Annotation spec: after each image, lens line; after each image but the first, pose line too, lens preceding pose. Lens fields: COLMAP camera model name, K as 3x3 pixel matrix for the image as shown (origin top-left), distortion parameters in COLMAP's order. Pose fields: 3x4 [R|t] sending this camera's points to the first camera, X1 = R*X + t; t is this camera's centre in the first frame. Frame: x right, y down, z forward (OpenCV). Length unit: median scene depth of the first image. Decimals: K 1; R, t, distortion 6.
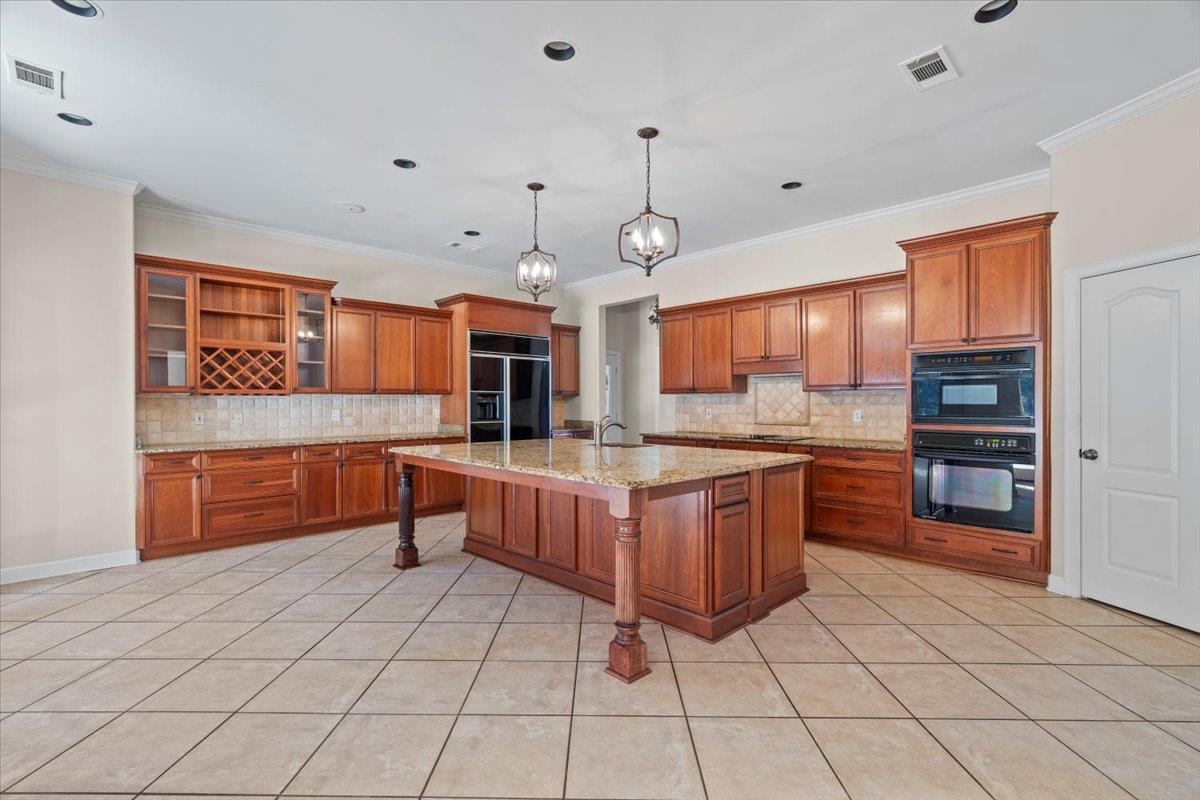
lens RADIAL K [[544.4, 0, 595.0], [0, 544.4, 406.4], [0, 0, 1]] dist [-0.008959, 0.003175]
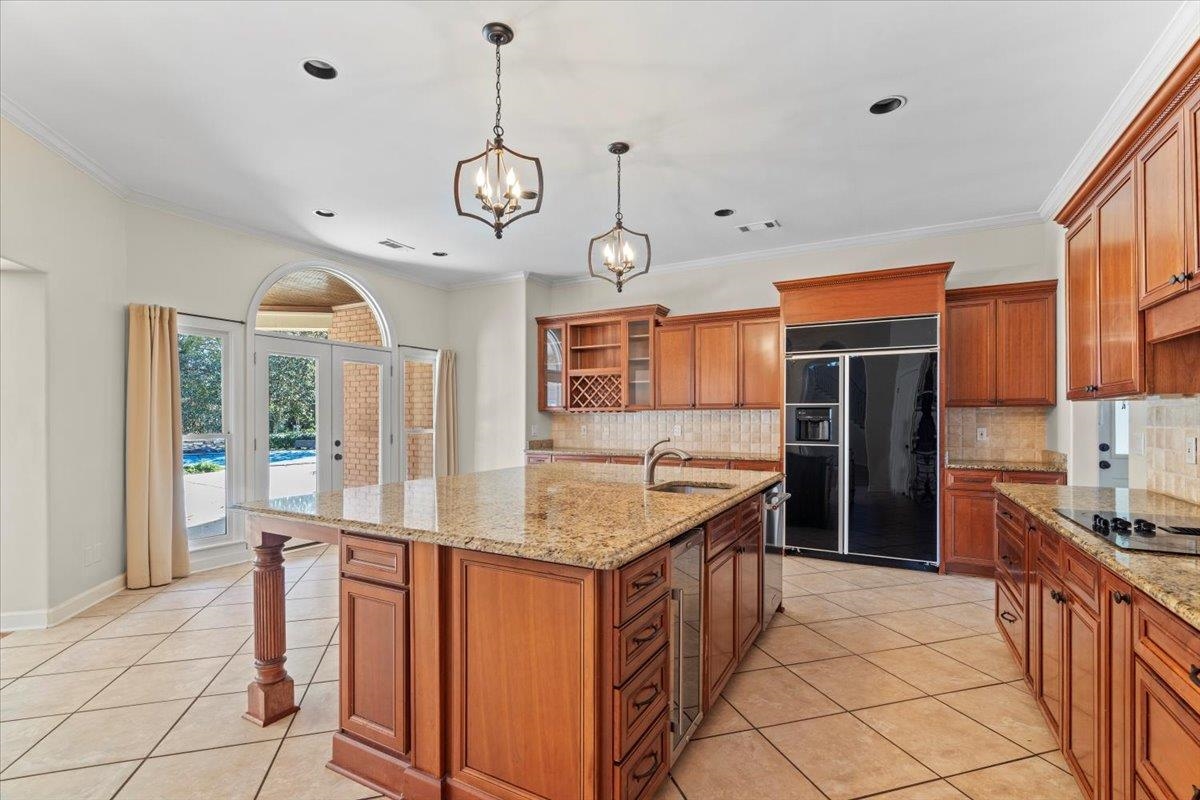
lens RADIAL K [[544.4, 0, 589.9], [0, 544.4, 412.7], [0, 0, 1]] dist [-0.008959, 0.003175]
pose [[0.289677, -0.006735, -0.957101, 0.553400], [-0.011047, 0.999885, -0.010380, -0.005695], [0.957061, 0.013580, 0.289569, 0.631094]]
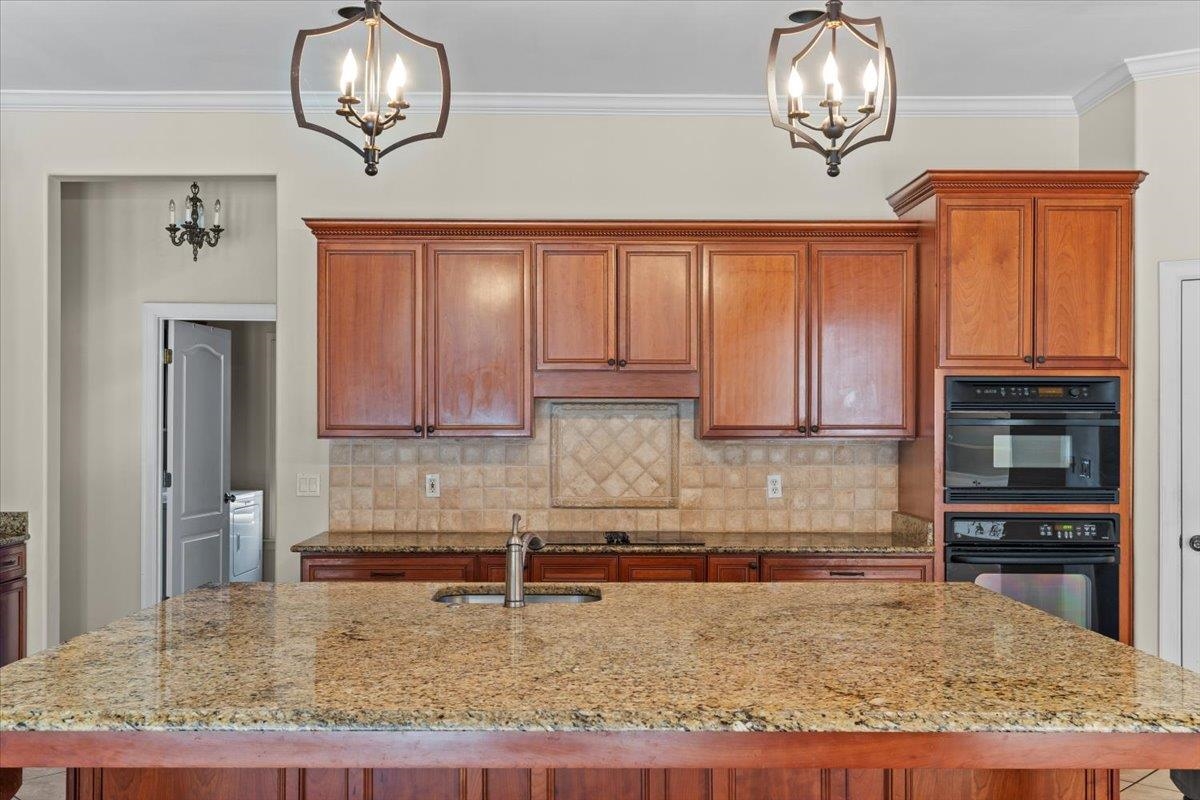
lens RADIAL K [[1161.5, 0, 600.3], [0, 1161.5, 426.7], [0, 0, 1]] dist [-0.010550, 0.000000]
pose [[0.686668, -0.002591, 0.726966, -0.435100], [0.003727, 0.999993, 0.000044, -0.039709], [-0.726961, 0.002679, 0.686673, 0.372414]]
